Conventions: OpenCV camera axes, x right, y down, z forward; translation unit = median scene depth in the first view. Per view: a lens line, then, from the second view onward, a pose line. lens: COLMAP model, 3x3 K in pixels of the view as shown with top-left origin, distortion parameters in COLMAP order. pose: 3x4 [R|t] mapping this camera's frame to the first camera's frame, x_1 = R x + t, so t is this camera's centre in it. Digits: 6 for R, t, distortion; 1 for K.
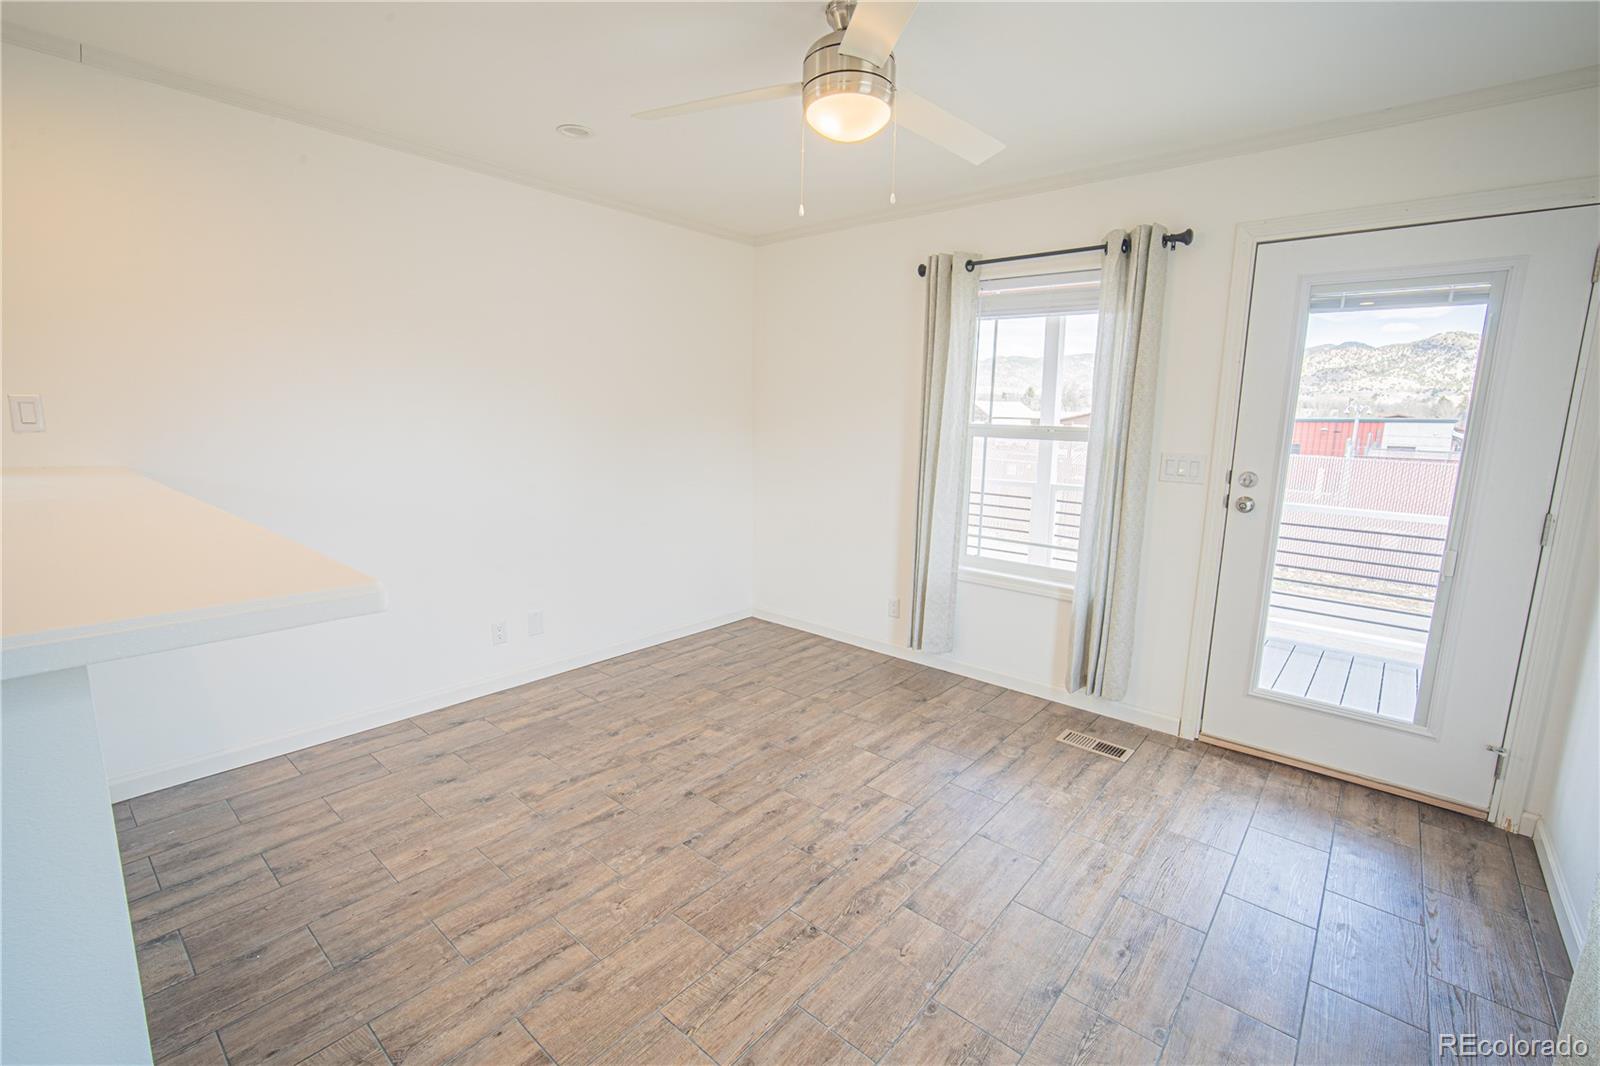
lens RADIAL K [[698.8, 0, 799.8], [0, 698.8, 529.3], [0, 0, 1]] dist [-0.014383, 0.004323]
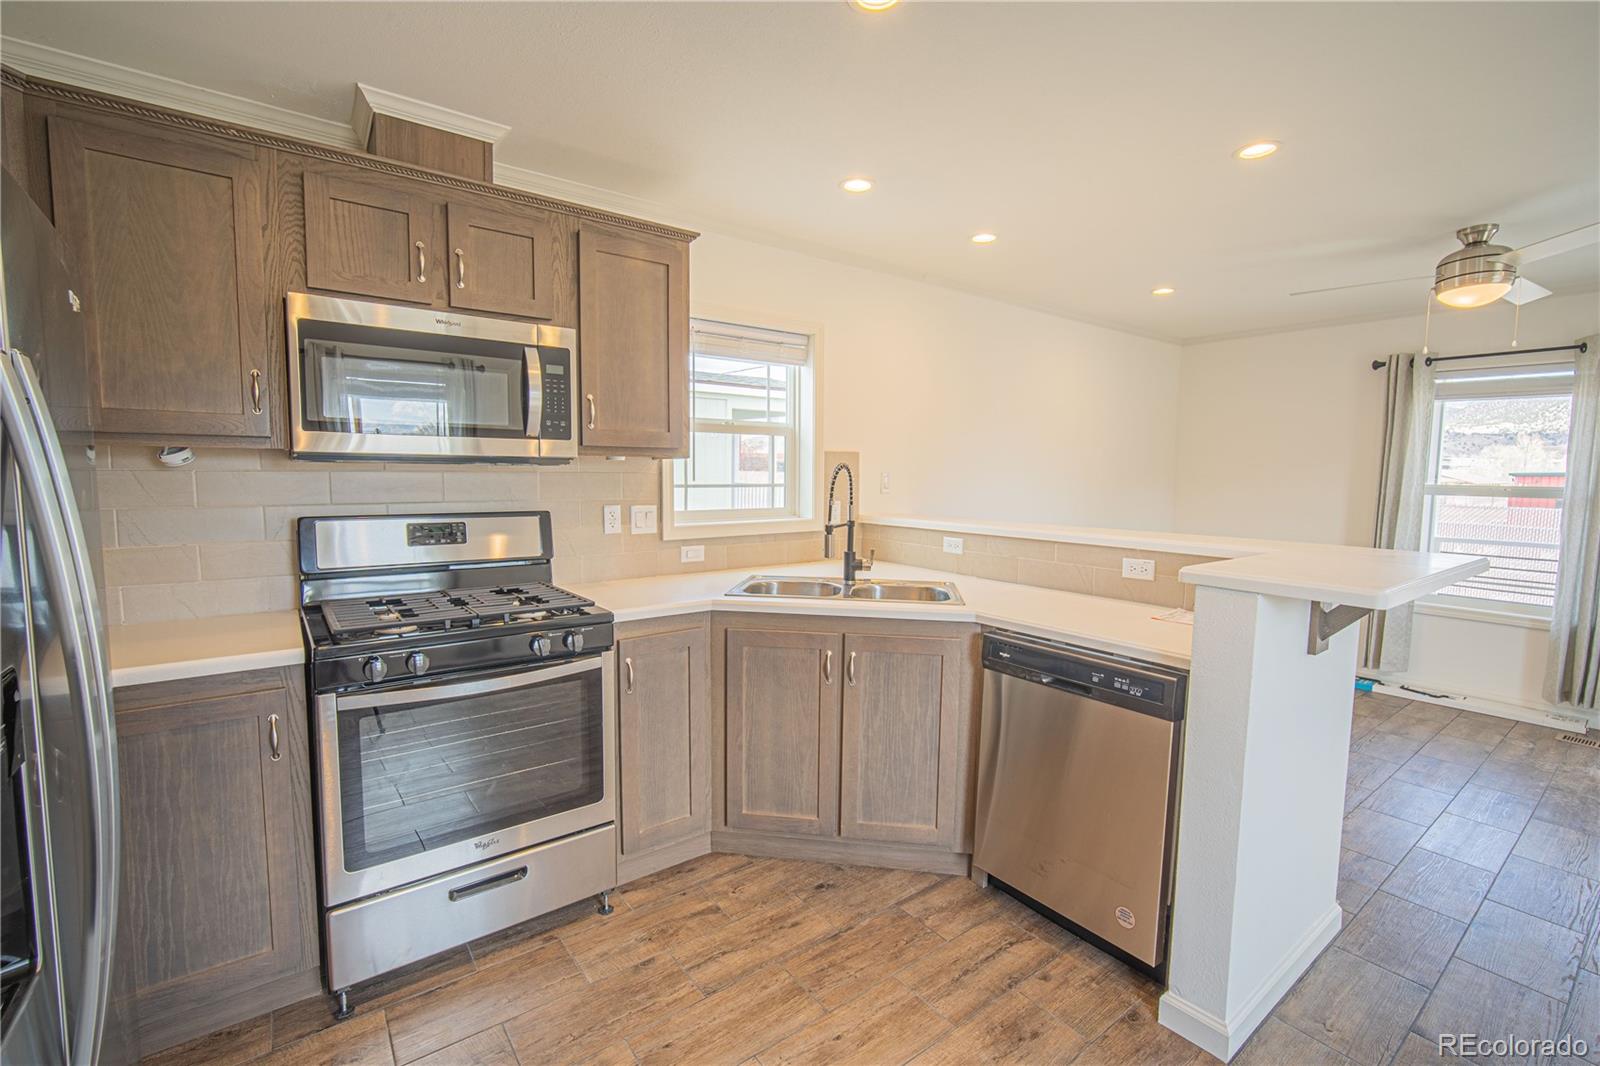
lens RADIAL K [[698.8, 0, 799.8], [0, 698.8, 529.3], [0, 0, 1]] dist [-0.014383, 0.004323]
pose [[0.976173, 0.007426, -0.216869, -0.855800], [-0.025246, 0.996514, -0.079515, 0.080603], [0.215522, 0.083096, 0.972957, -0.643418]]
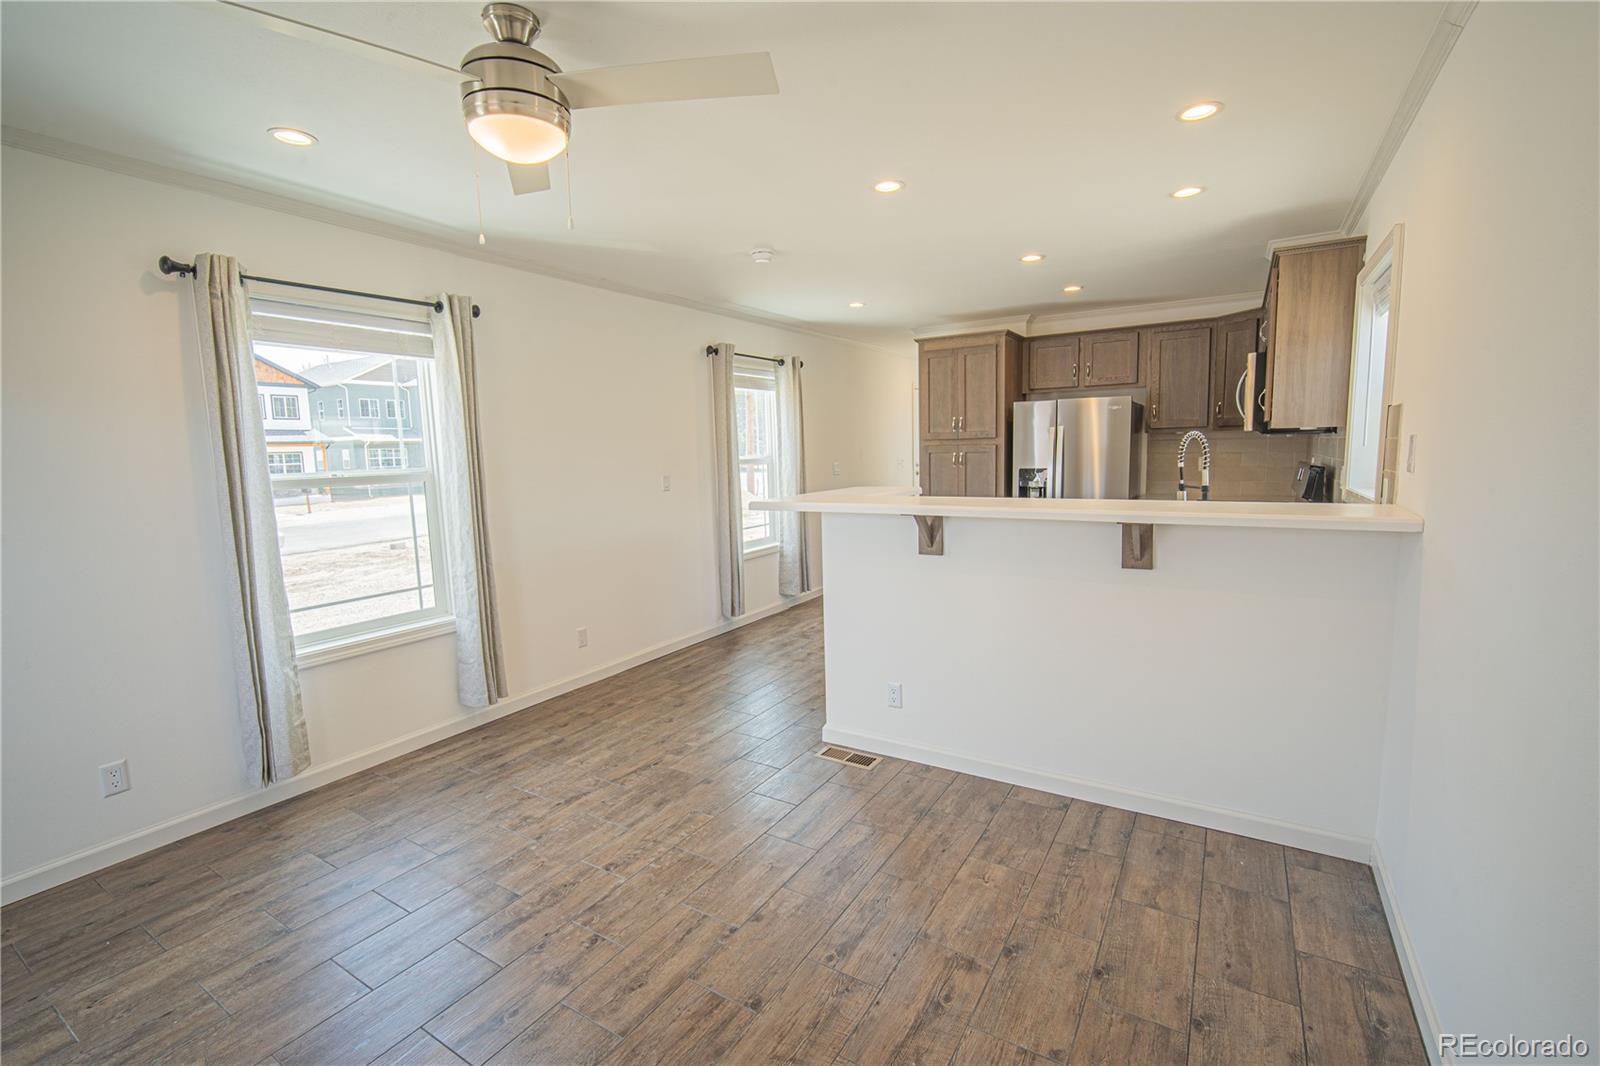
lens RADIAL K [[698.8, 0, 799.8], [0, 698.8, 529.3], [0, 0, 1]] dist [-0.014383, 0.004323]
pose [[-0.988742, 0.021408, -0.148094, -0.117555], [-0.019991, 0.961943, 0.272519, -0.282028], [0.148292, 0.272412, -0.950685, 1.639633]]
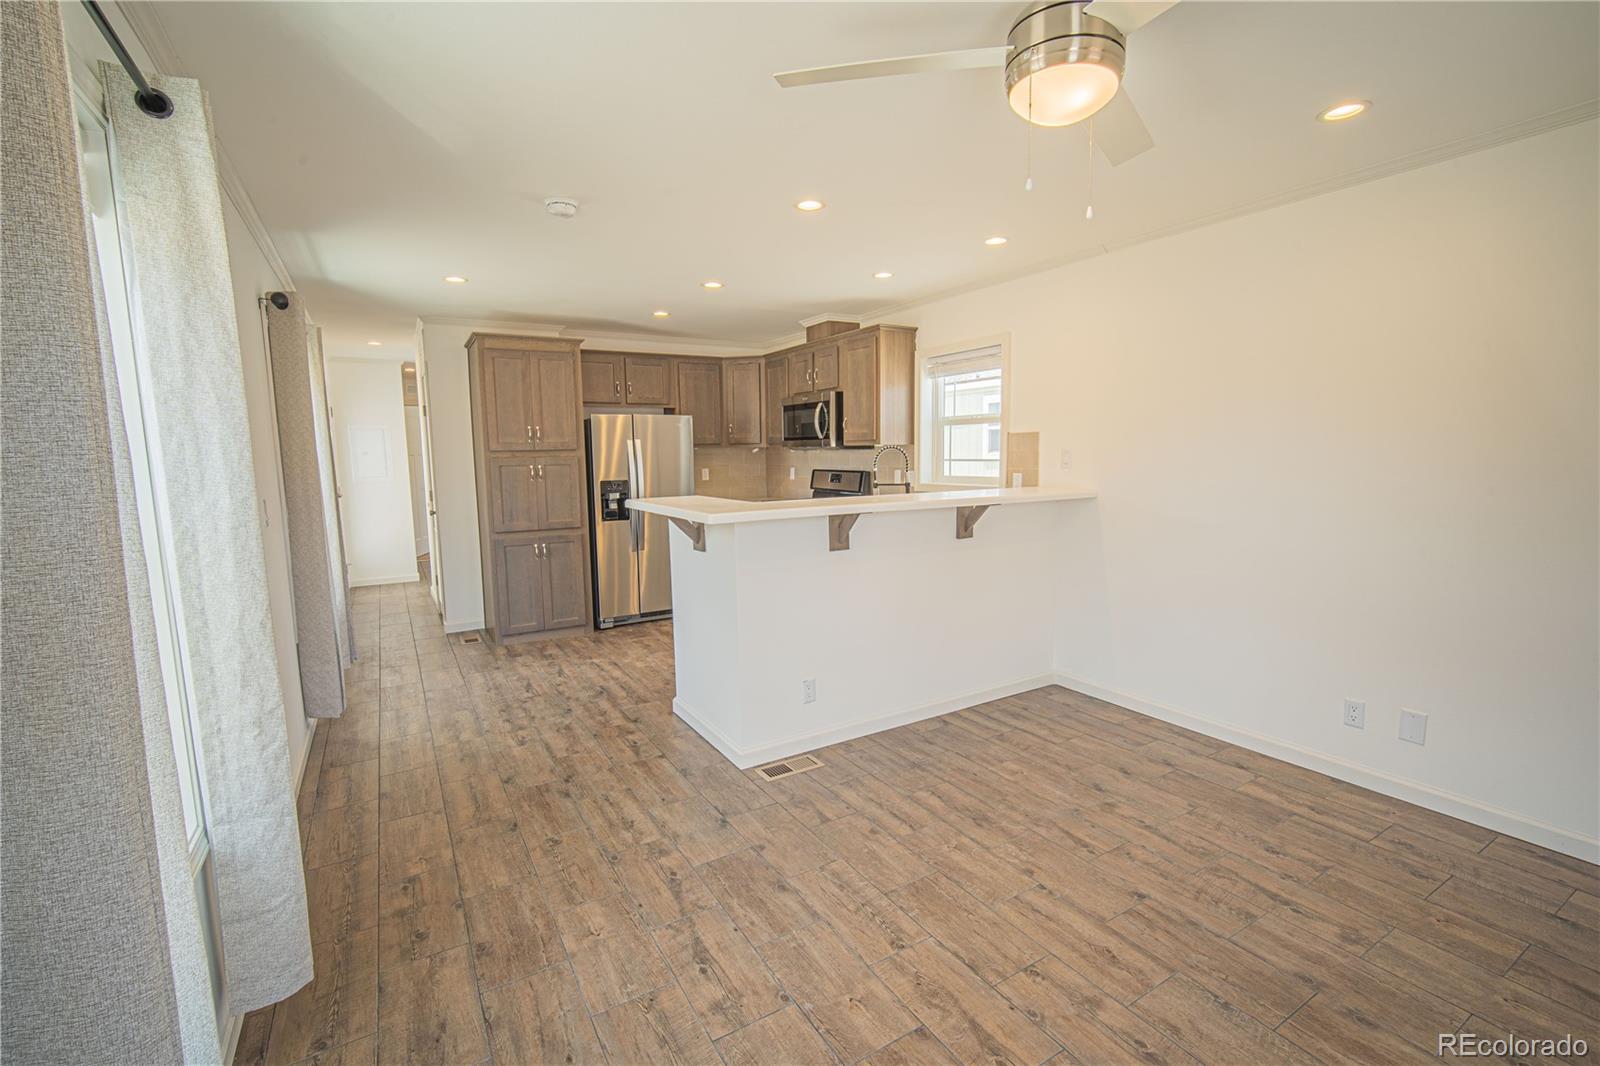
lens RADIAL K [[698.8, 0, 799.8], [0, 698.8, 529.3], [0, 0, 1]] dist [-0.014383, 0.004323]
pose [[-0.318776, 0.088014, -0.943735, 0.787512], [-0.146769, 0.979086, 0.140887, -0.126404], [0.936398, 0.183423, -0.299192, 0.835656]]
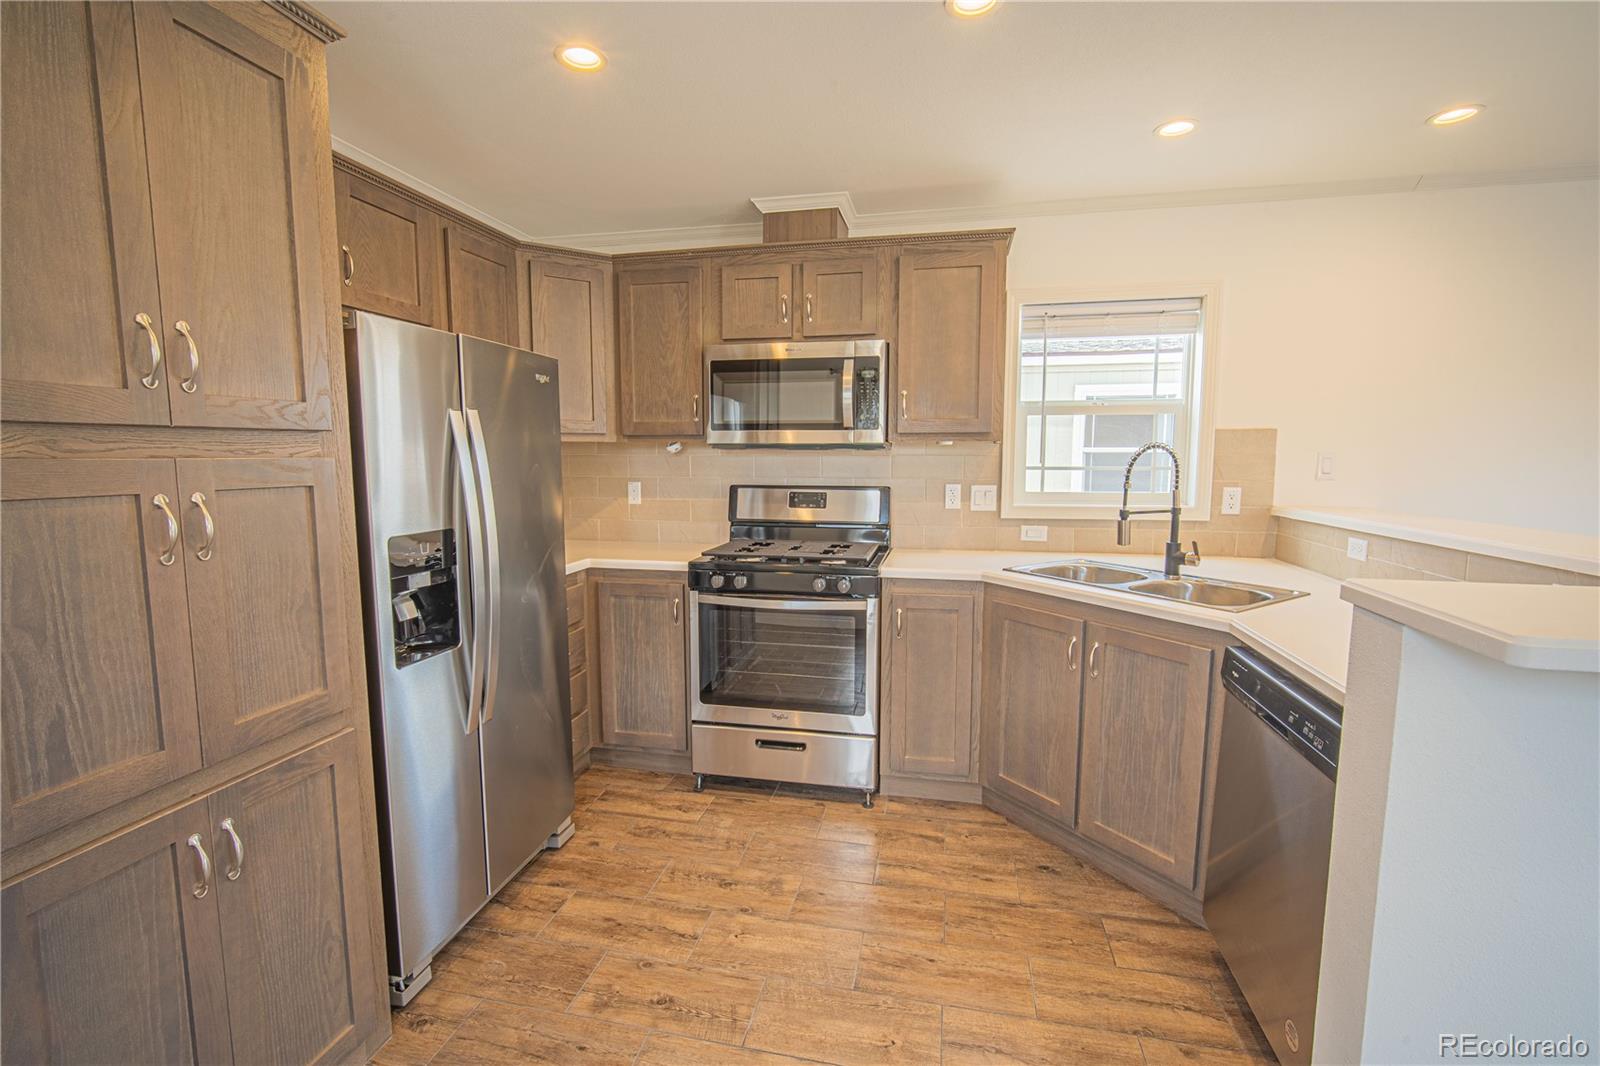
lens RADIAL K [[698.8, 0, 799.8], [0, 698.8, 529.3], [0, 0, 1]] dist [-0.014383, 0.004323]
pose [[0.474107, 0.073624, -0.877383, -0.372978], [-0.132519, 0.991113, 0.011559, 0.064726], [0.870437, 0.110790, 0.479651, -0.463511]]
